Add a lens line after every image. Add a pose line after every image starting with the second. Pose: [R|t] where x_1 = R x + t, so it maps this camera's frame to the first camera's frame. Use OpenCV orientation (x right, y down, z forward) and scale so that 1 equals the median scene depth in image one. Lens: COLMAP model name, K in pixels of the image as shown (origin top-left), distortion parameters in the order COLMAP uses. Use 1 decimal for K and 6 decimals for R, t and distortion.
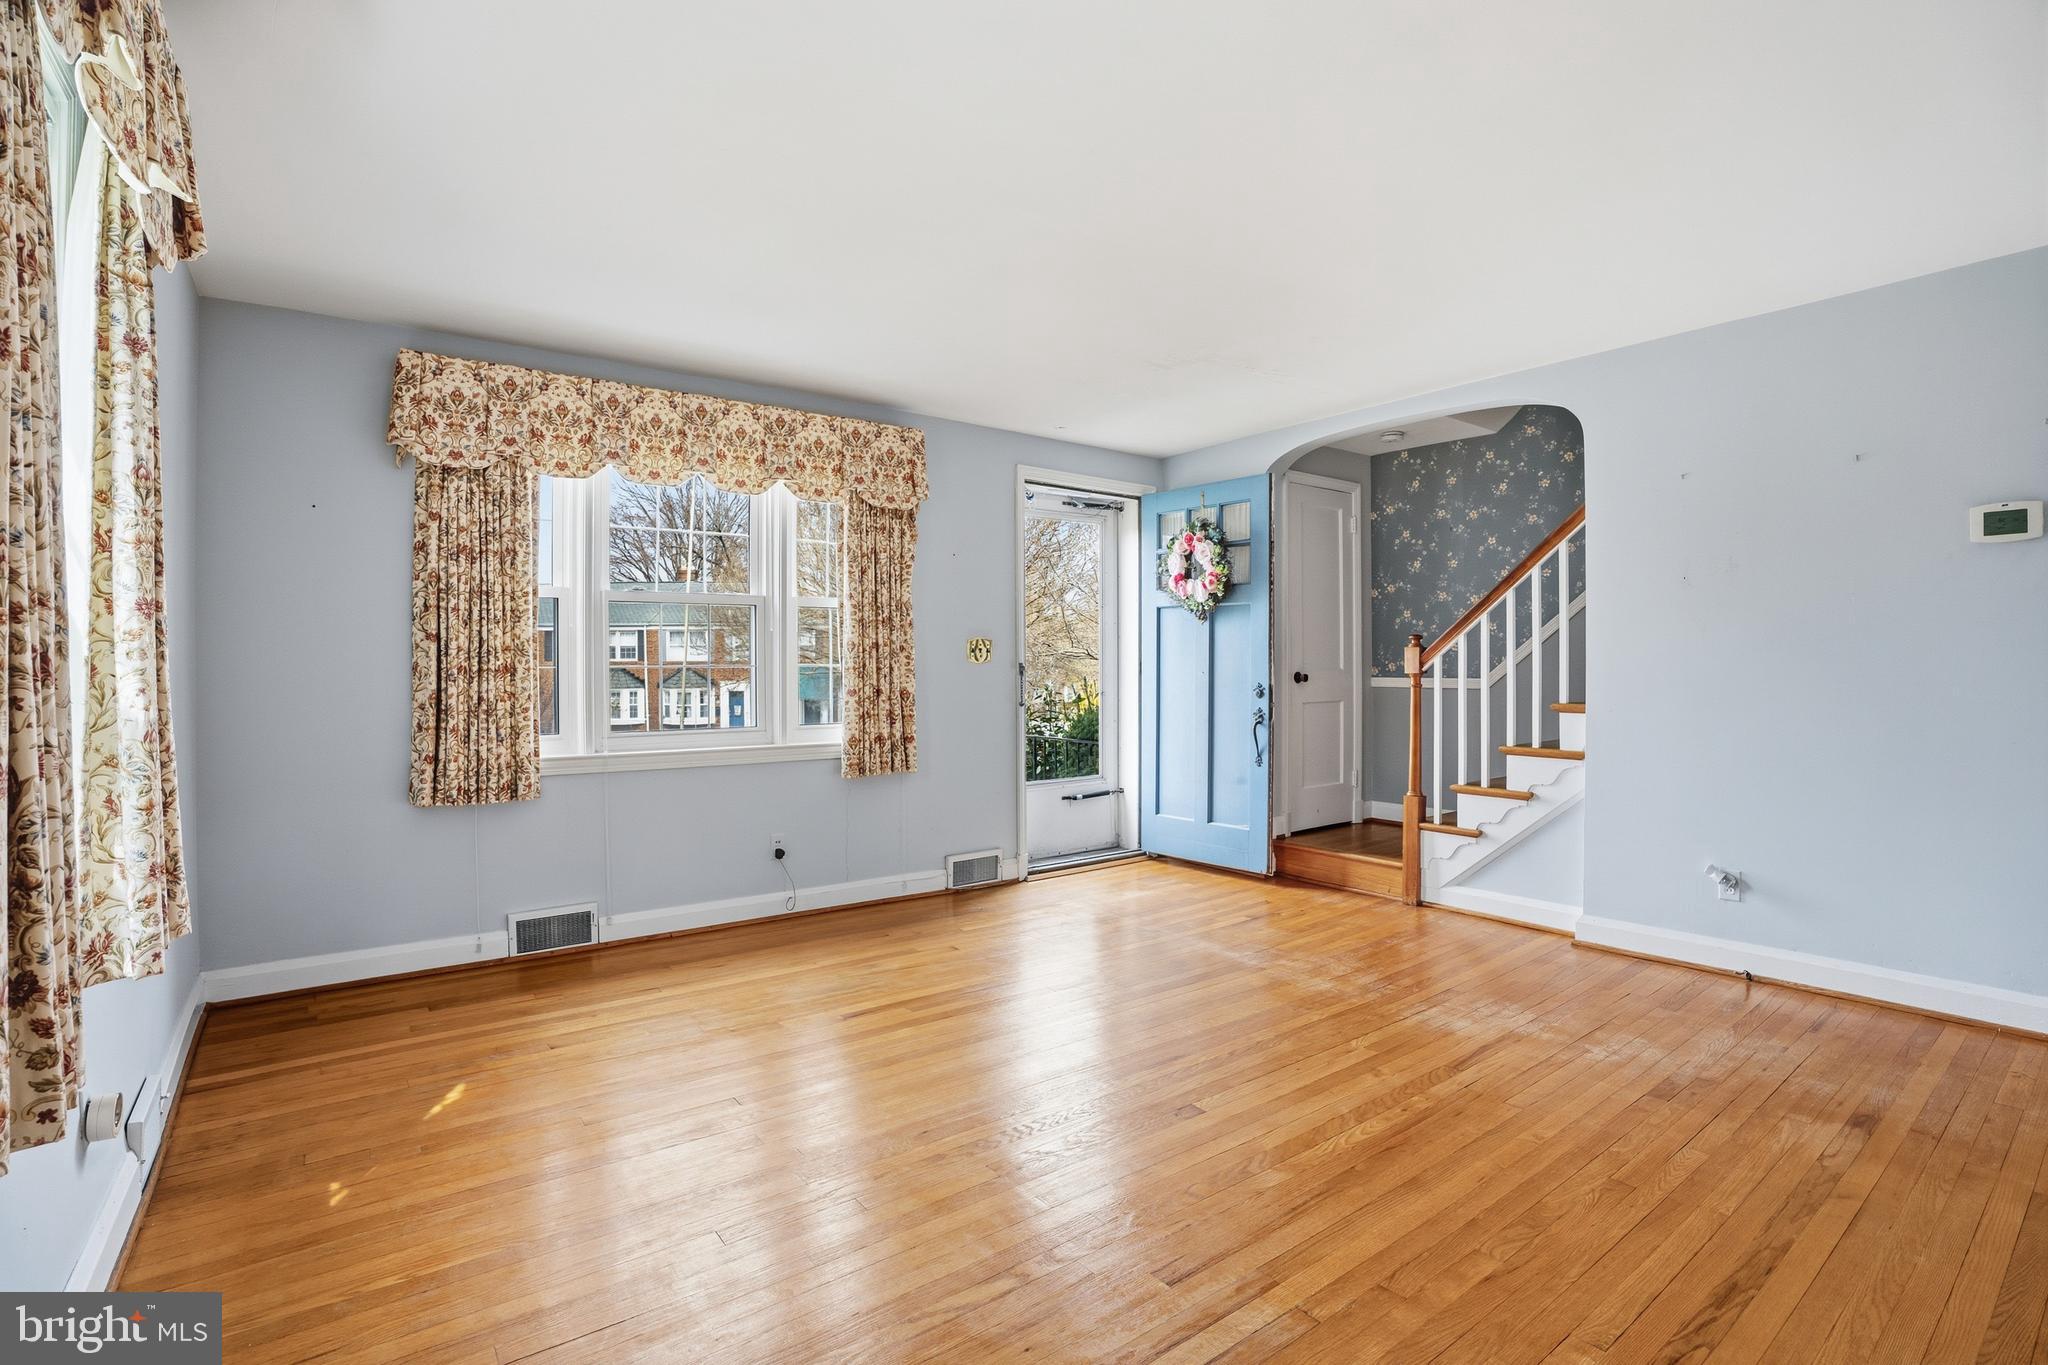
lens RADIAL K [[953.3, 0, 1024.0], [0, 953.3, 682.5], [0, 0, 1]] dist [-0.047627, 0.000258]
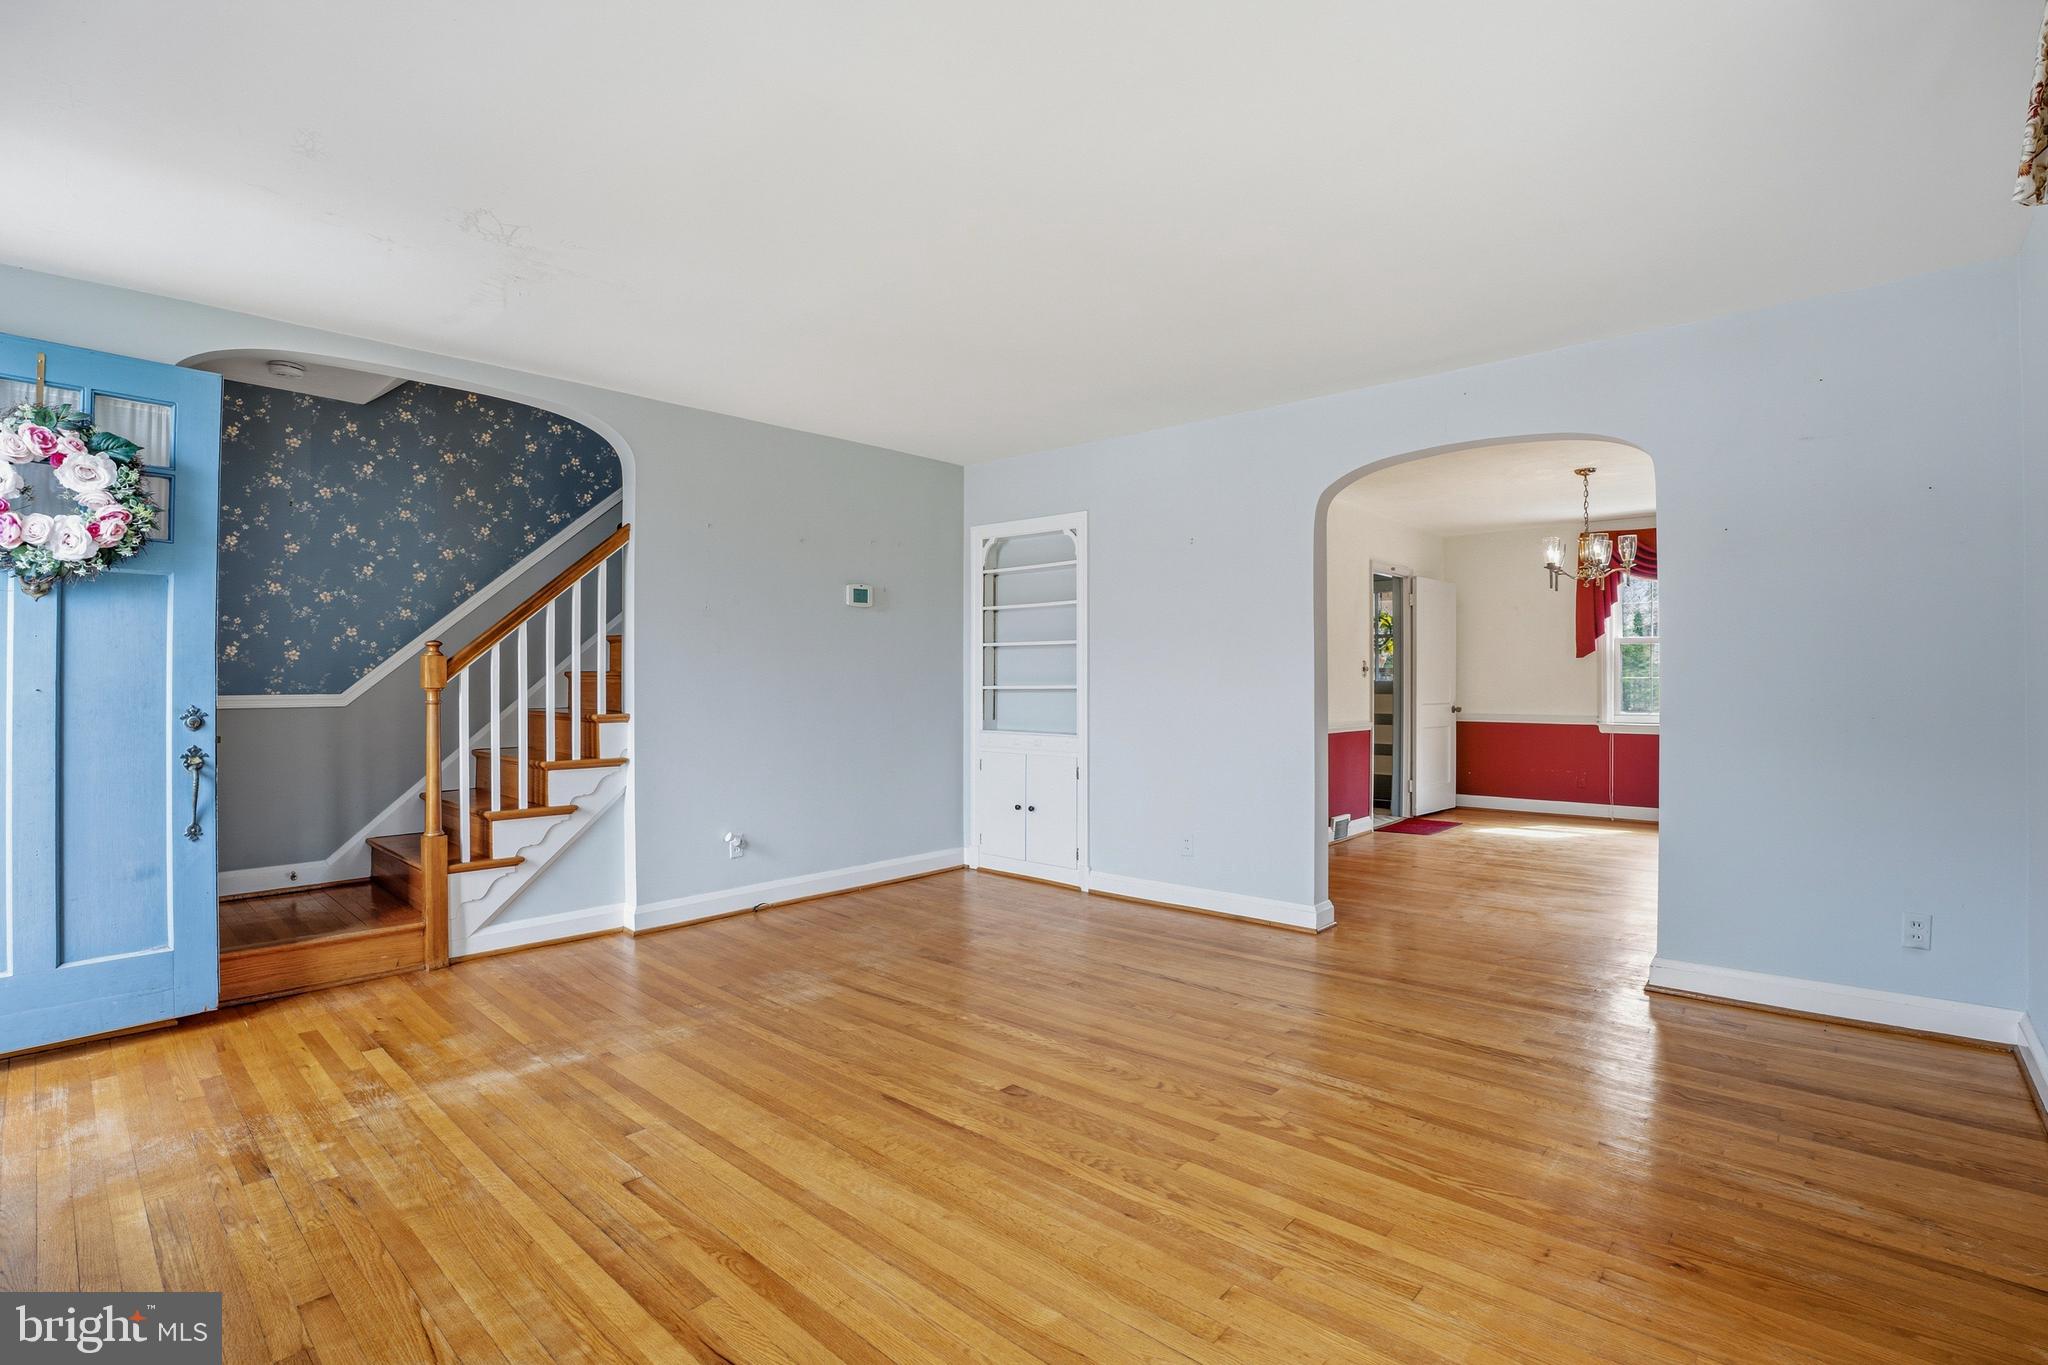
lens RADIAL K [[953.3, 0, 1024.0], [0, 953.3, 682.5], [0, 0, 1]] dist [-0.047627, 0.000258]
pose [[-0.179185, -0.002767, 0.983812, -0.523601], [0.017897, 0.999821, 0.006072, -0.010758], [-0.983653, 0.018695, -0.179103, 0.692991]]
